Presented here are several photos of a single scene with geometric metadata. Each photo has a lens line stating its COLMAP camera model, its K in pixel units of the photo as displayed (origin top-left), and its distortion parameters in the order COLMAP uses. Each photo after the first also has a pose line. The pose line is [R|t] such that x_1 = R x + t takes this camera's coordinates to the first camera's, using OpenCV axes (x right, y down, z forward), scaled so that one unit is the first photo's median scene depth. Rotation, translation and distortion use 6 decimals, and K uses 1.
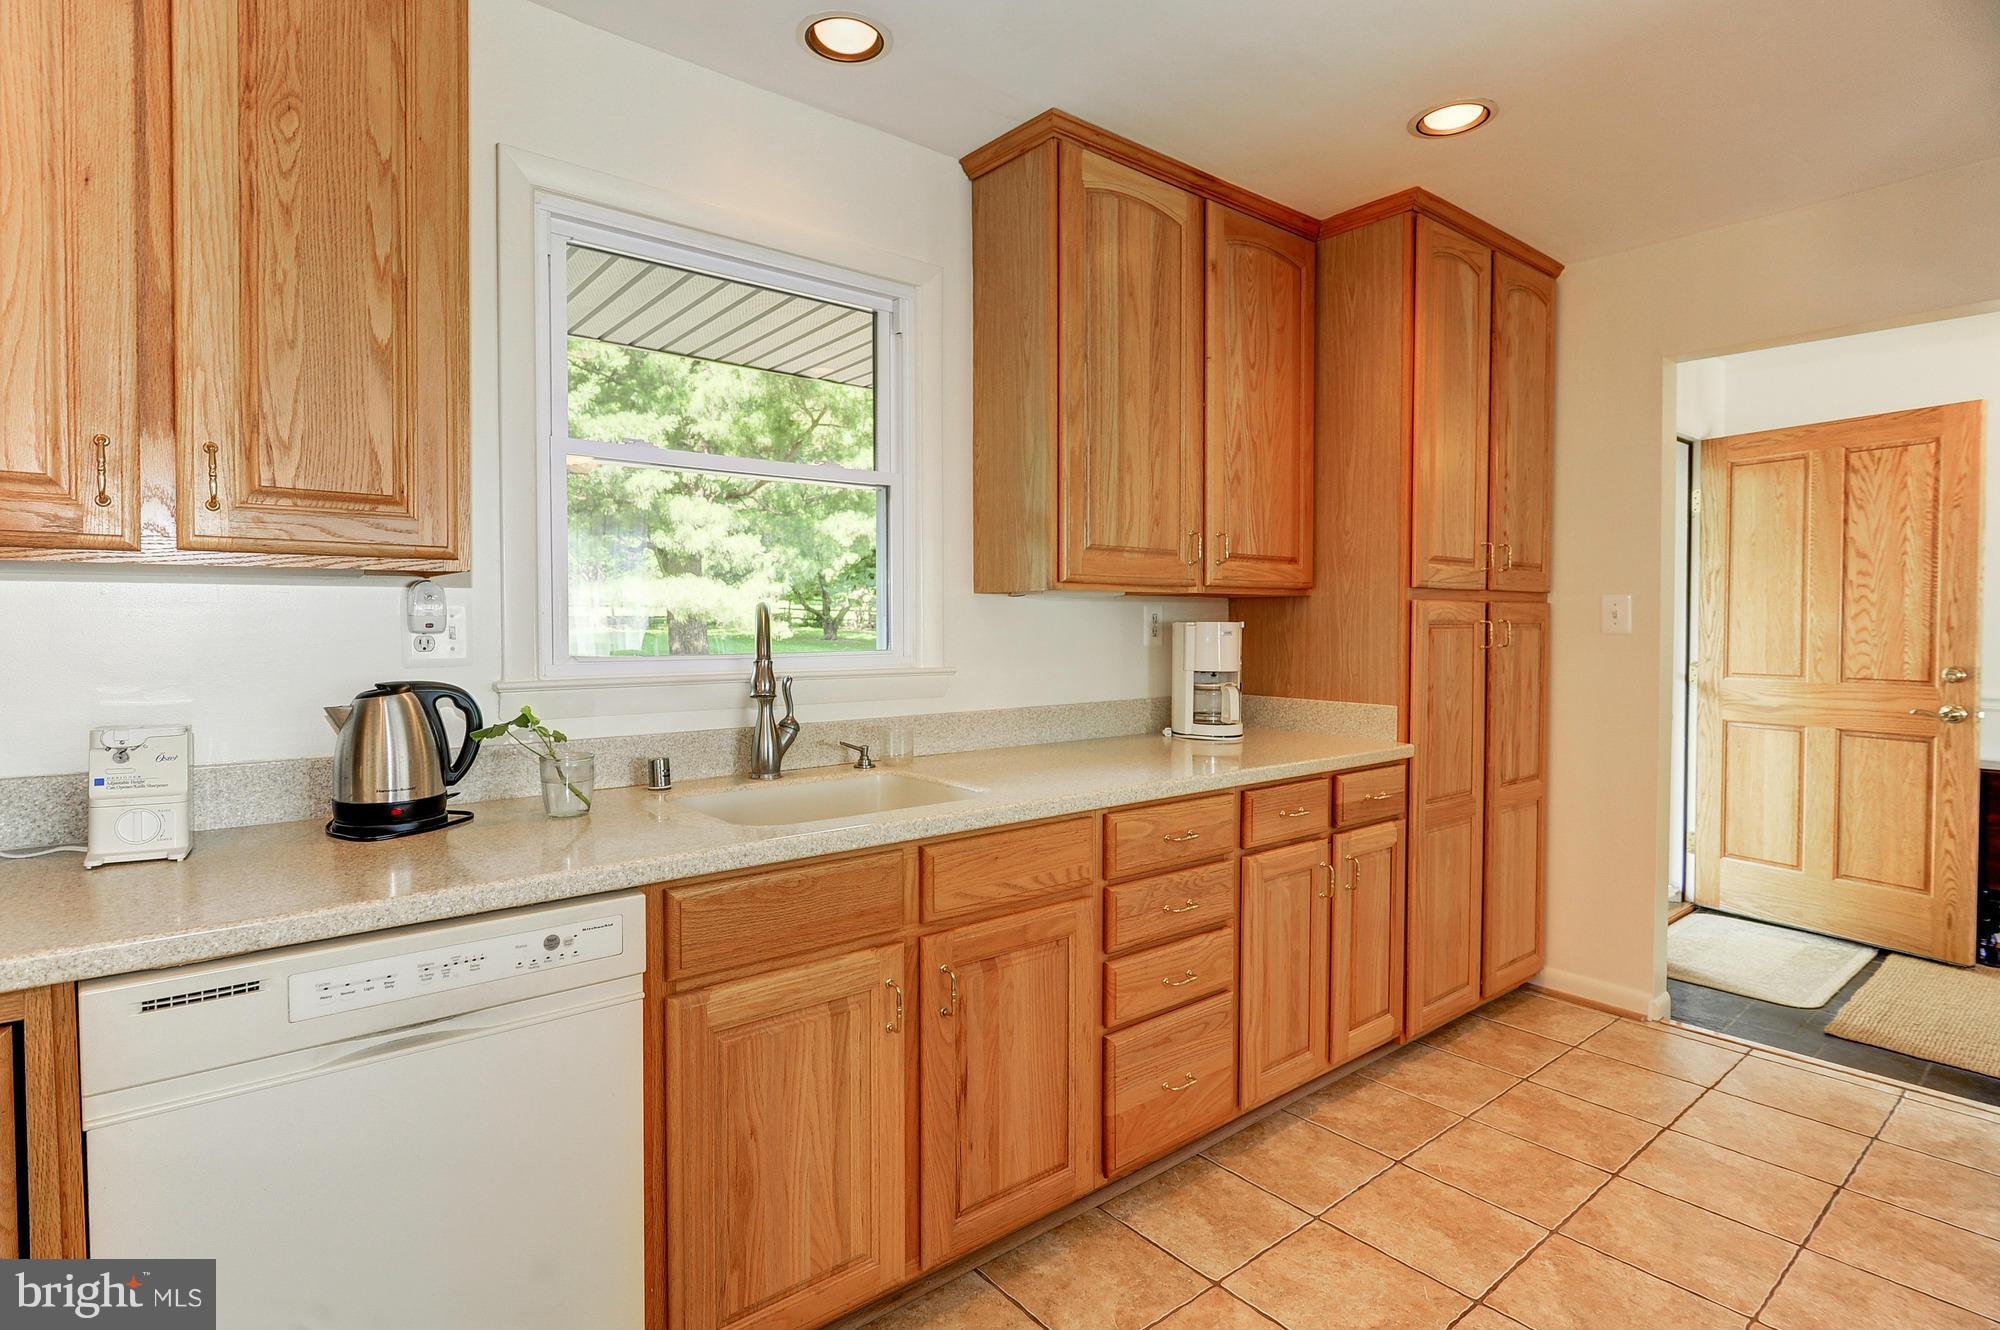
lens RADIAL K [[987.7, 0, 976.2], [0, 987.7, 642.1], [0, 0, 1]] dist [-0.001233, 0.000647]
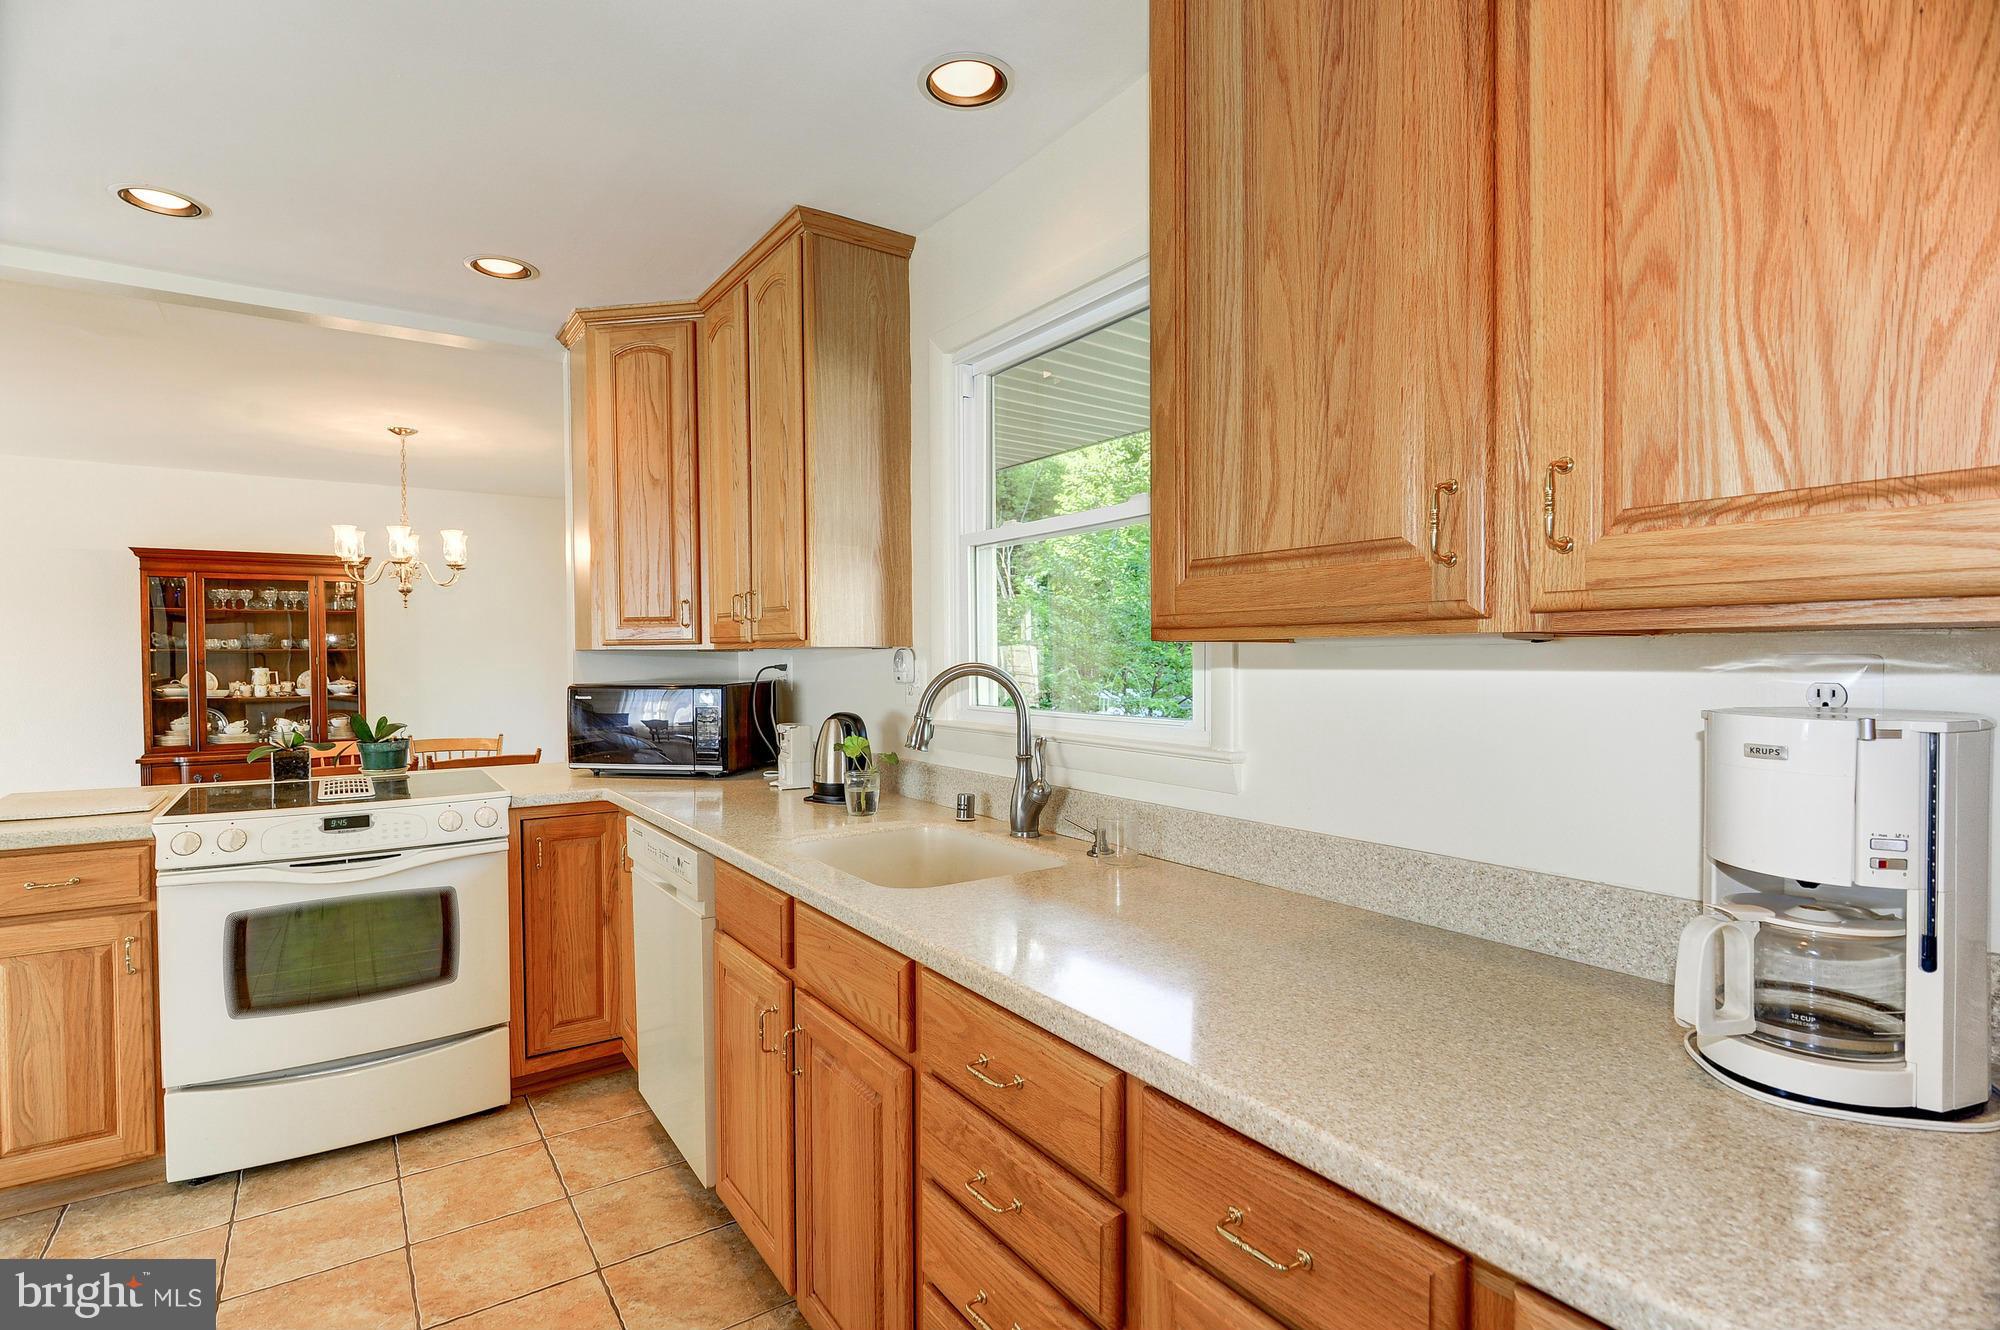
lens RADIAL K [[942.7, 0, 993.0], [0, 942.7, 672.0], [0, 0, 1]] dist [0.000005, -0.000212]
pose [[-0.060452, 0.016596, -0.998033, 0.612984], [-0.020411, 0.999632, 0.017859, -0.037353], [0.997962, 0.021451, -0.060091, 0.836653]]
